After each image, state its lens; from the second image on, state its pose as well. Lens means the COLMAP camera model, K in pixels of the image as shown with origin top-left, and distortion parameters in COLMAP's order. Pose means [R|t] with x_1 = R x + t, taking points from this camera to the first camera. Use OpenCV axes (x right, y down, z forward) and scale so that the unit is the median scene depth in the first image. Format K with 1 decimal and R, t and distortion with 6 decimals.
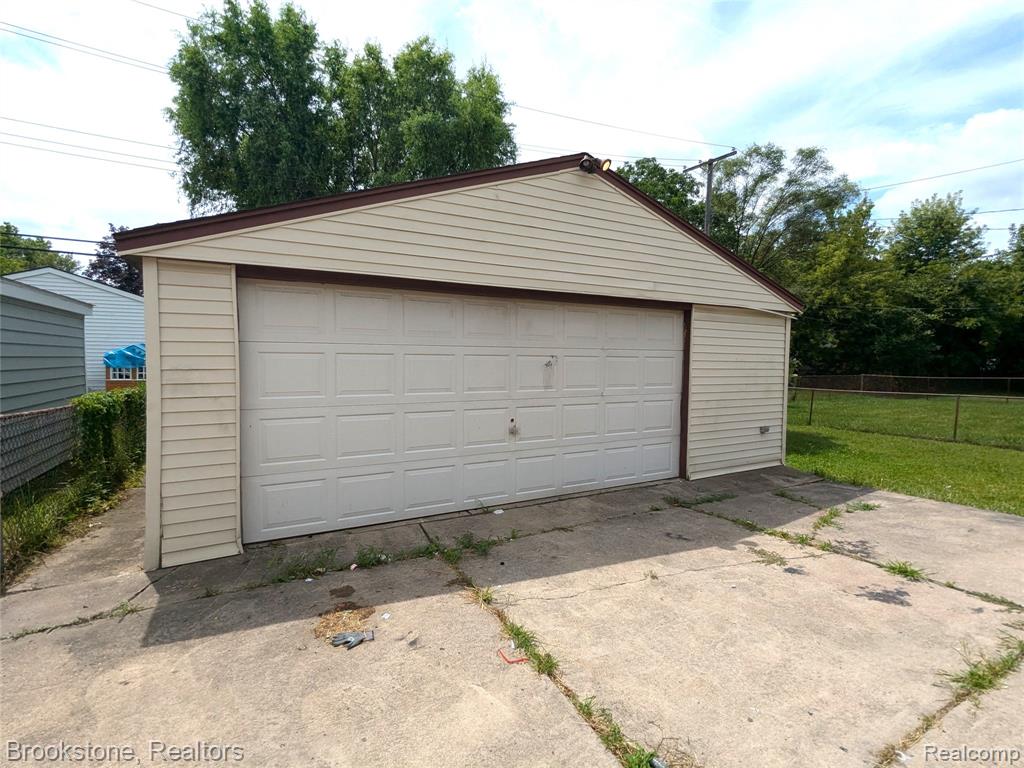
lens RADIAL K [[485.3, 0, 510.9], [0, 485.3, 381.8], [0, 0, 1]] dist [-0.001817, 0.002042]
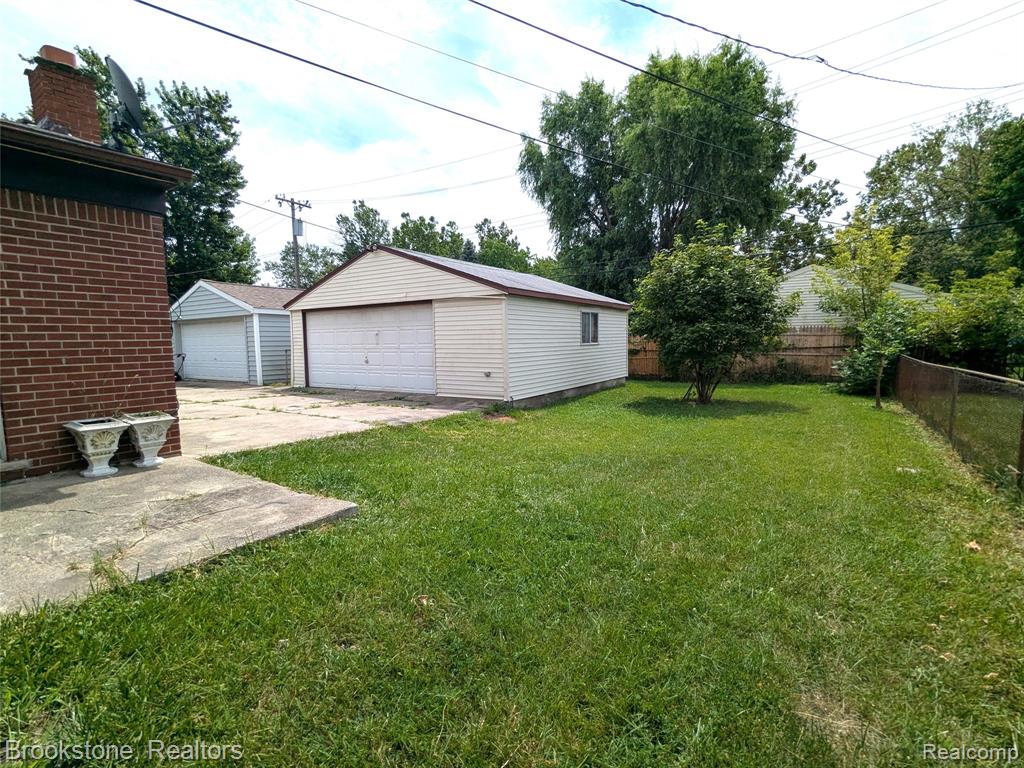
lens RADIAL K [[485.3, 0, 494.7], [0, 485.3, 378.6], [0, 0, 1]] dist [-0.001817, 0.002042]
pose [[0.456511, 0.056785, -0.887904, 3.116943], [-0.021625, 0.998375, 0.052732, 0.053373], [0.889455, -0.004872, 0.456997, 0.546386]]
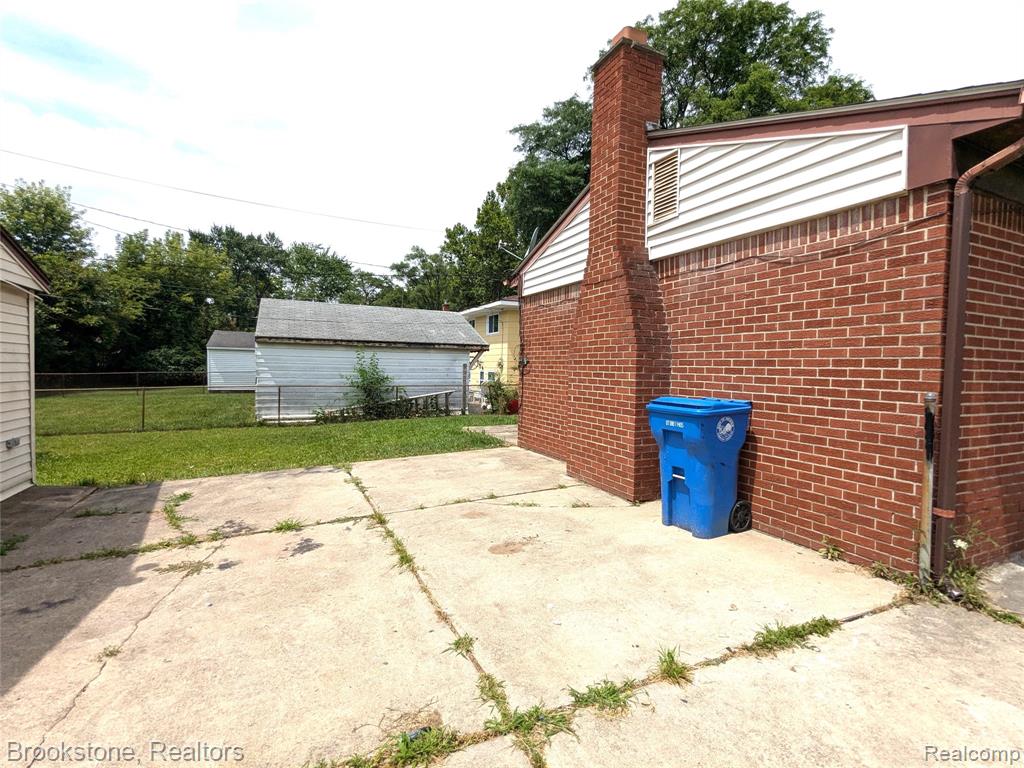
lens RADIAL K [[485.3, 0, 514.9], [0, 485.3, 384.9], [0, 0, 1]] dist [-0.001817, 0.002042]
pose [[0.055719, -0.046812, 0.997349, -0.293383], [0.033945, 0.998412, 0.044965, 0.001690], [-0.997869, 0.031349, 0.057219, 0.301417]]
